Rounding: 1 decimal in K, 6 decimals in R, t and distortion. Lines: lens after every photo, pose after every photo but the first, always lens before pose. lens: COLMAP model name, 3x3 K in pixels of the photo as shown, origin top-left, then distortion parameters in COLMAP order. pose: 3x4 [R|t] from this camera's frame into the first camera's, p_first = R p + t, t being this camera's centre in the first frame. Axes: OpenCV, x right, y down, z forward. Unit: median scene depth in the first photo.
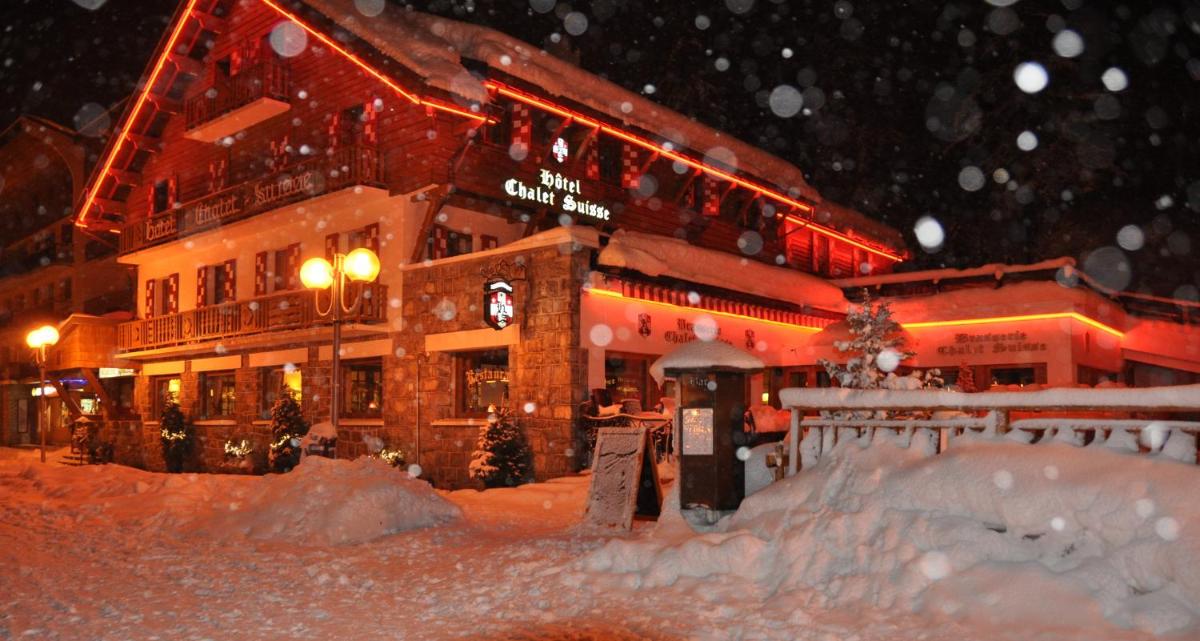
lens RADIAL K [[937.2, 0, 598.0], [0, 937.2, 391.4], [0, 0, 1]] dist [-0.153252, 0.114919]
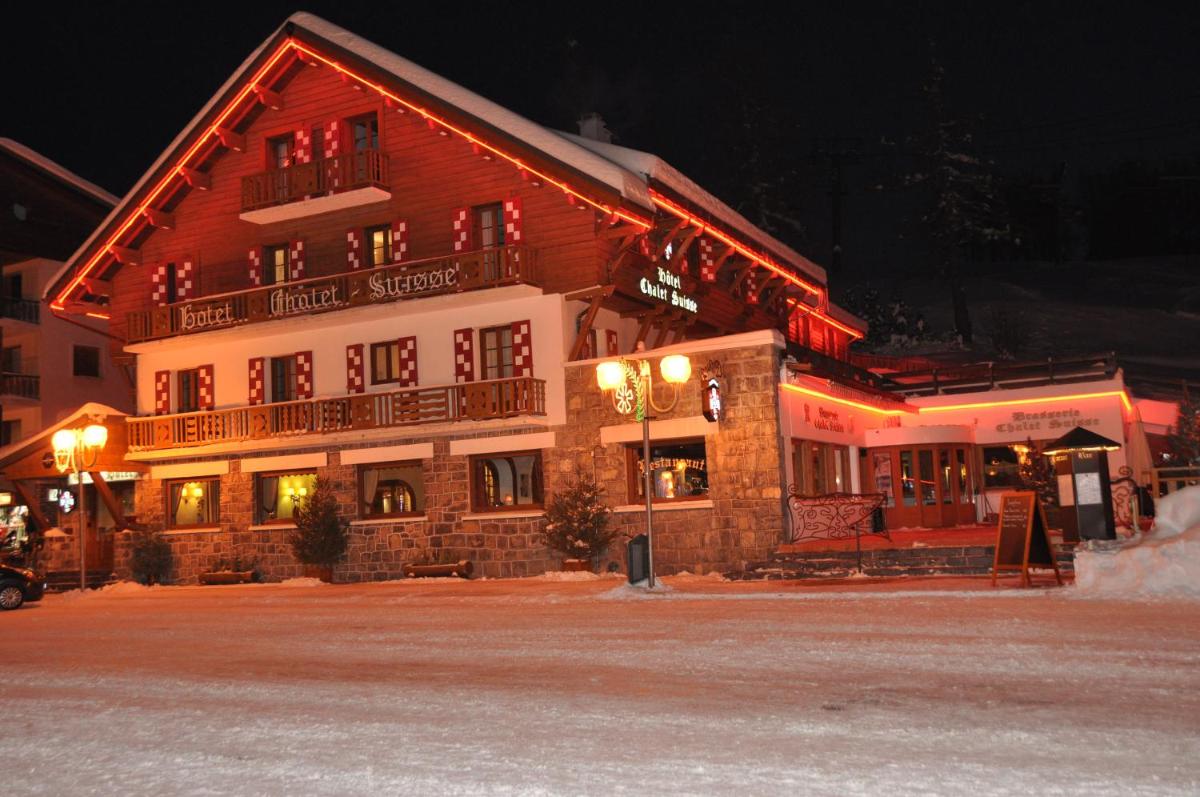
lens RADIAL K [[1159.5, 0, 600.0], [0, 1159.5, 398.5], [0, 0, 1]] dist [-0.018712, -0.007073]
pose [[0.971452, -0.020808, 0.236320, -0.472903], [0.038206, 0.996865, -0.069281, -0.001811], [-0.234138, 0.076332, 0.969202, -0.268841]]
